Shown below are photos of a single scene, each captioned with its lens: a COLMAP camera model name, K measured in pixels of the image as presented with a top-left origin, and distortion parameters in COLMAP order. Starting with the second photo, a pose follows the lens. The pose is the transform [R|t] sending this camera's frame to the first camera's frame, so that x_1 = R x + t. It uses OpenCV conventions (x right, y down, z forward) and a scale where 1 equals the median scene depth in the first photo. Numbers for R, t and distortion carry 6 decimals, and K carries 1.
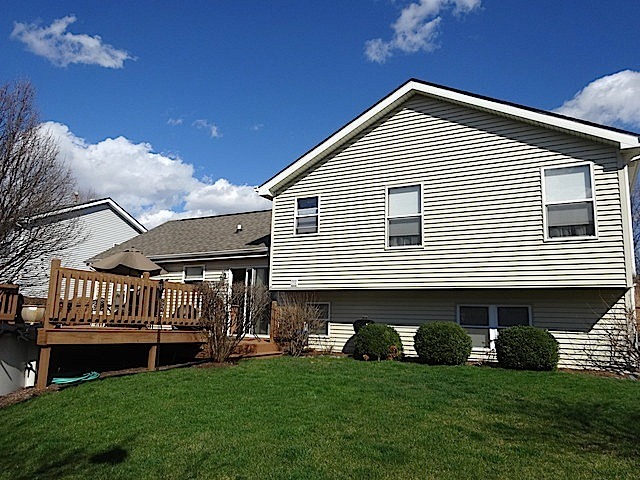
lens RADIAL K [[480.6, 0, 320.0], [0, 480.6, 240.0], [0, 0, 1]] dist [-0.042176, -0.002417]
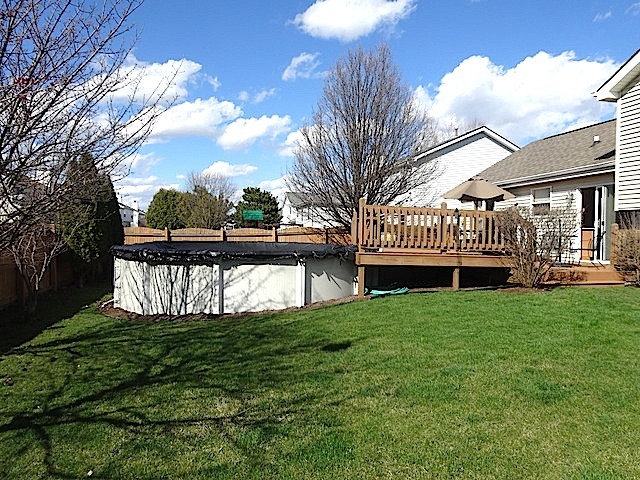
lens RADIAL K [[480.6, 0, 320.0], [0, 480.6, 240.0], [0, 0, 1]] dist [-0.042176, -0.002417]
pose [[0.630541, 0.002786, -0.776151, 0.211891], [0.124228, 0.986739, 0.104464, 0.002596], [0.766150, -0.162289, 0.621834, 0.061743]]
